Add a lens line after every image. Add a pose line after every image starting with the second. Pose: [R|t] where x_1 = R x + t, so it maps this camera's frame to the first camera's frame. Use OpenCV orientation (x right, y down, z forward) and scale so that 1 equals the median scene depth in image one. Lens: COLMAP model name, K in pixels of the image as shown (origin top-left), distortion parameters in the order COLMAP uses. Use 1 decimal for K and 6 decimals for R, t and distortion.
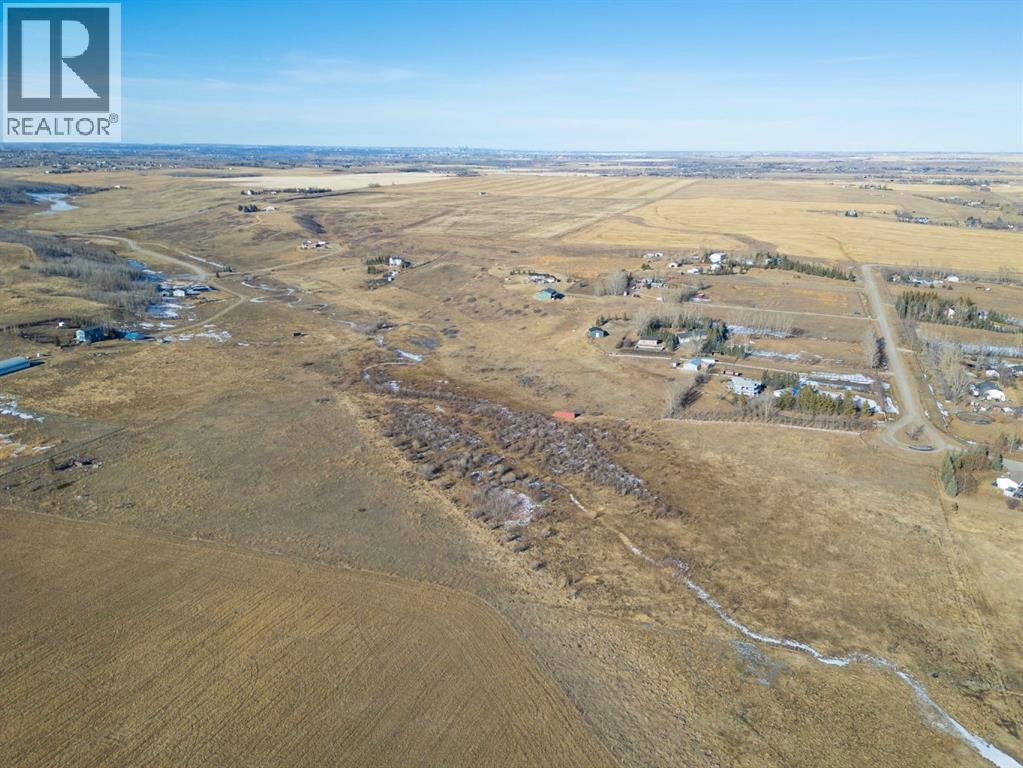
lens RADIAL K [[783.4, 0, 557.9], [0, 783.4, 360.7], [0, 0, 1]] dist [0.078465, -0.073318]
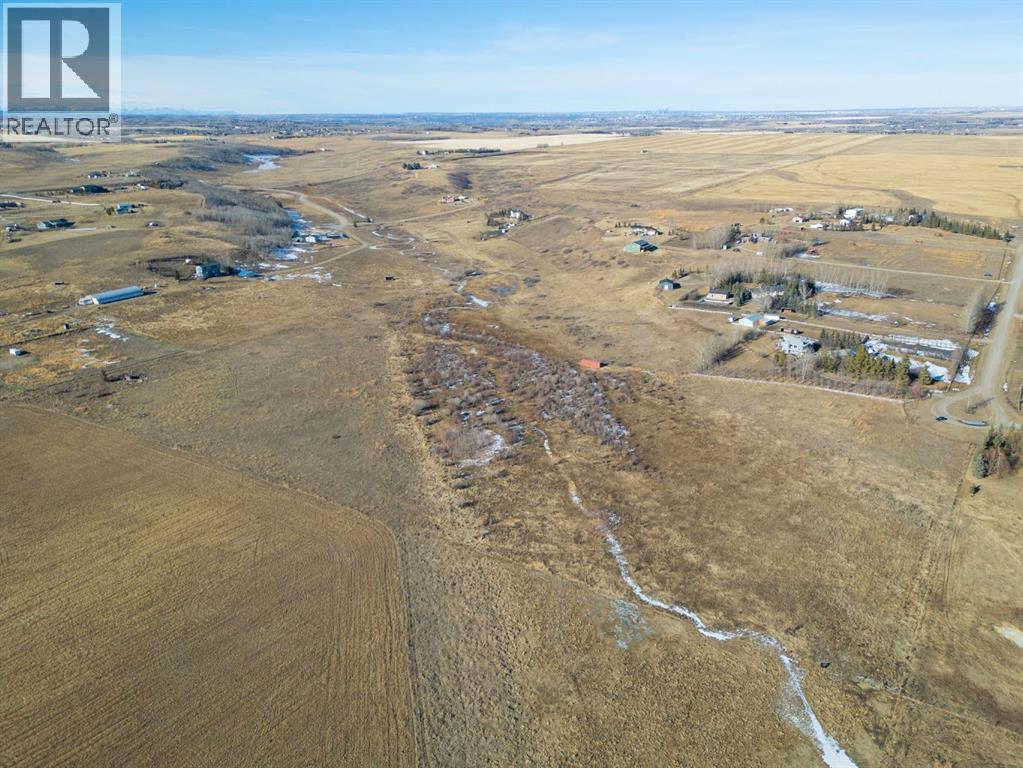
lens RADIAL K [[783.4, 0, 557.9], [0, 783.4, 360.7], [0, 0, 1]] dist [0.078465, -0.073318]
pose [[0.971117, 0.057014, -0.231692, 0.140962], [-0.046973, 0.997712, 0.048631, 0.015000], [0.233934, -0.036343, 0.971573, 0.043405]]
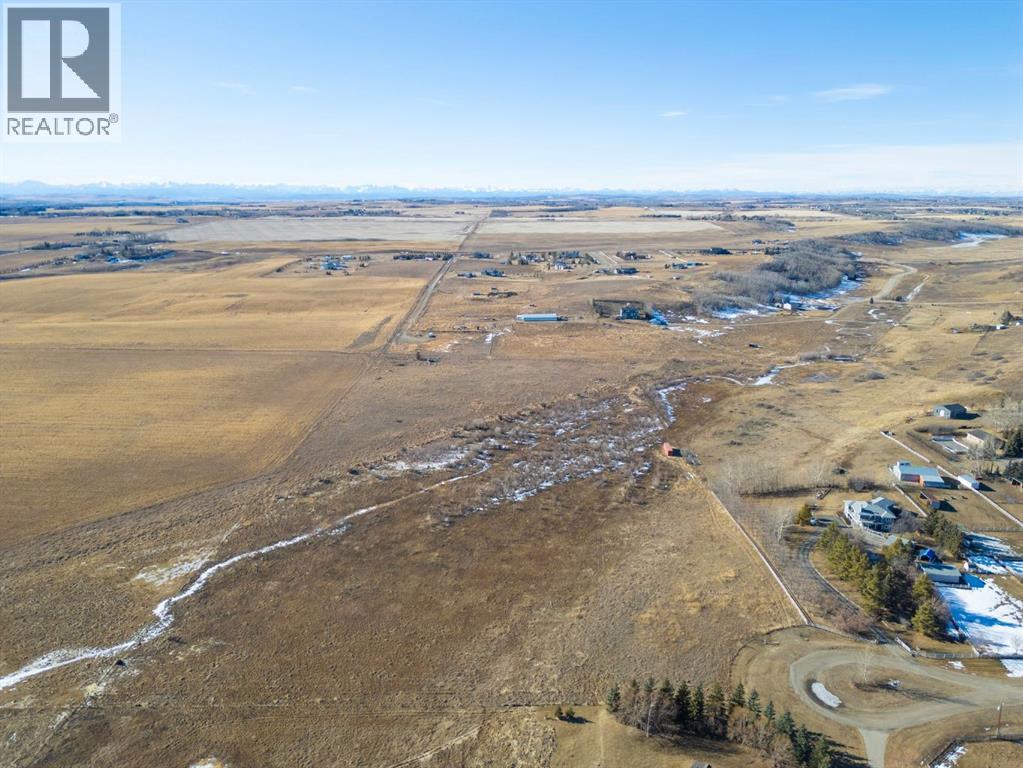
lens RADIAL K [[700.0, 0, 505.4], [0, 700.0, 385.1], [0, 0, 1]] dist [0.082925, -0.075080]
pose [[0.294516, 0.239182, -0.925231, 0.493728], [-0.245830, 0.954553, 0.168511, -0.065182], [0.923487, 0.177820, 0.339929, 0.405214]]
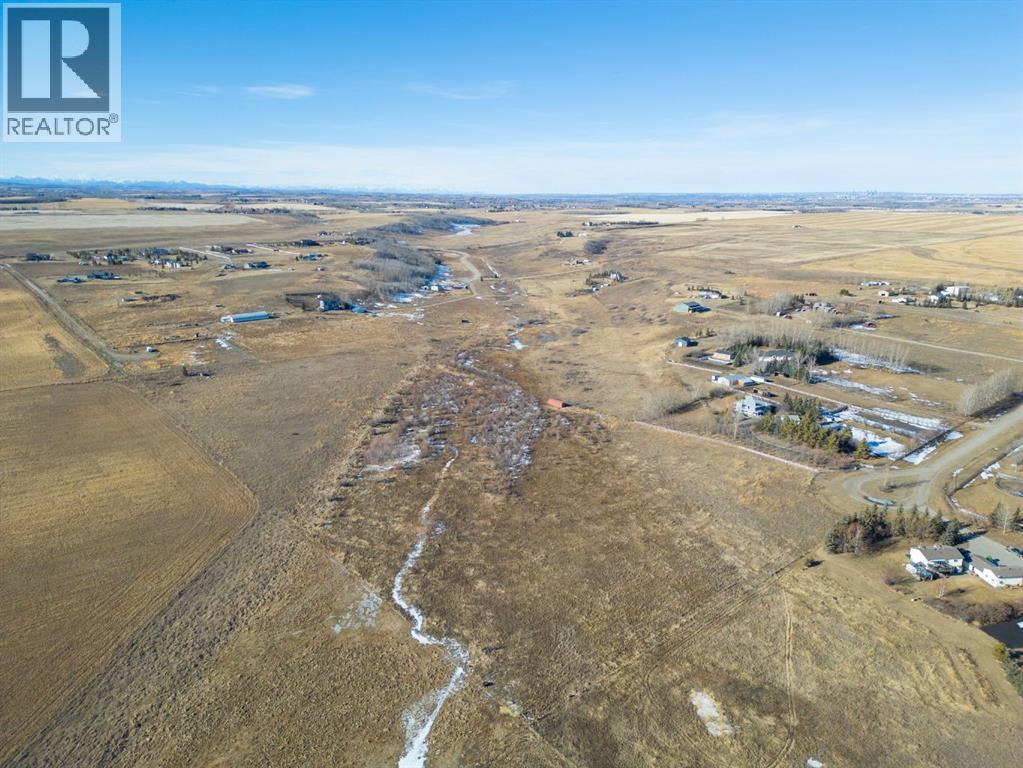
lens RADIAL K [[700.0, 0, 505.4], [0, 700.0, 385.1], [0, 0, 1]] dist [0.082925, -0.075080]
pose [[0.840589, 0.140398, -0.523162, 0.321696], [-0.139911, 0.989327, 0.040698, 0.012212], [0.523292, 0.038986, 0.851261, 0.124739]]
